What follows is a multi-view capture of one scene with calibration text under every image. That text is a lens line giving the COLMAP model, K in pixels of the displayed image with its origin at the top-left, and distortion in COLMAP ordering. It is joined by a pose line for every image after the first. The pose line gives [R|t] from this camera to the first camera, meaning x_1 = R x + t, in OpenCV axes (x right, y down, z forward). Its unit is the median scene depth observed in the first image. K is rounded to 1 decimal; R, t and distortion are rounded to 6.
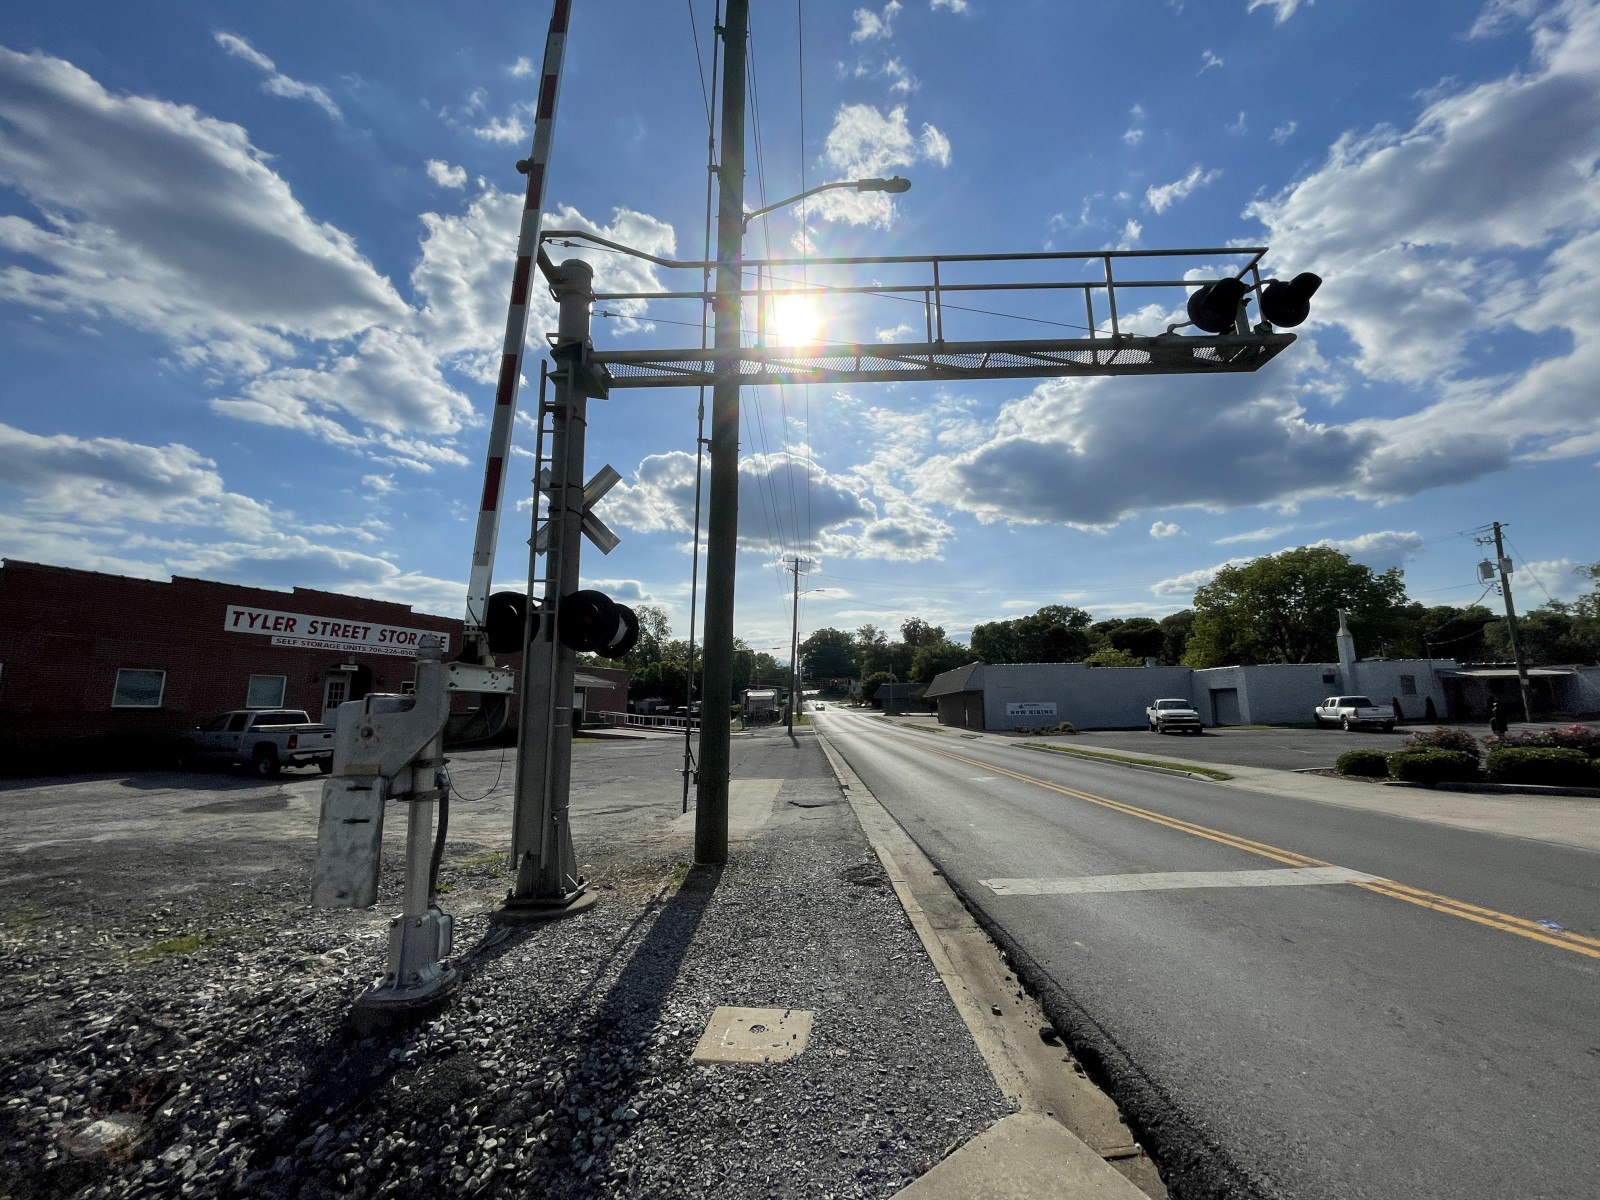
lens RADIAL K [[641.8, 0, 804.7], [0, 641.8, 586.4], [0, 0, 1]] dist [-0.005760, -0.000871]
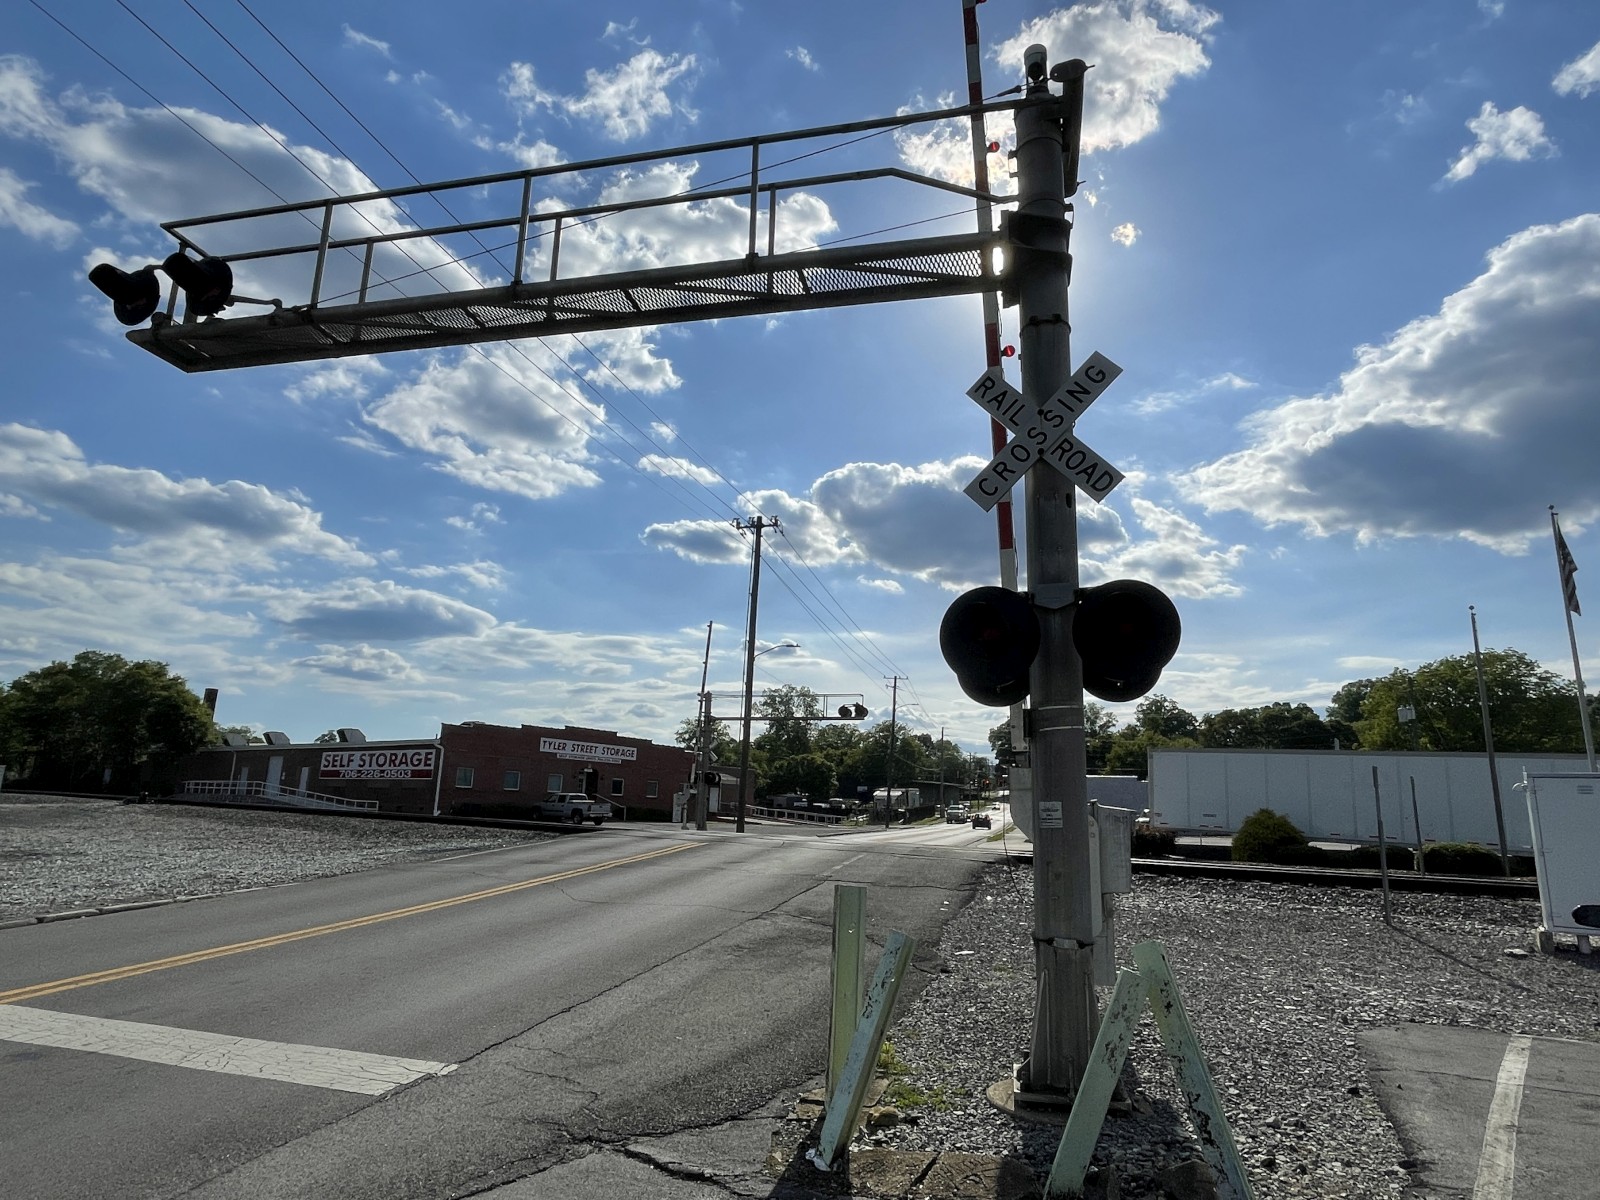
lens RADIAL K [[929.9, 0, 804.7], [0, 929.9, 601.4], [0, 0, 1]] dist [0.000198, -0.000791]
pose [[0.968454, -0.014013, -0.248798, 0.494728], [0.005579, 0.999387, -0.034572, -0.241813], [0.249129, 0.032093, 0.967938, -1.321192]]
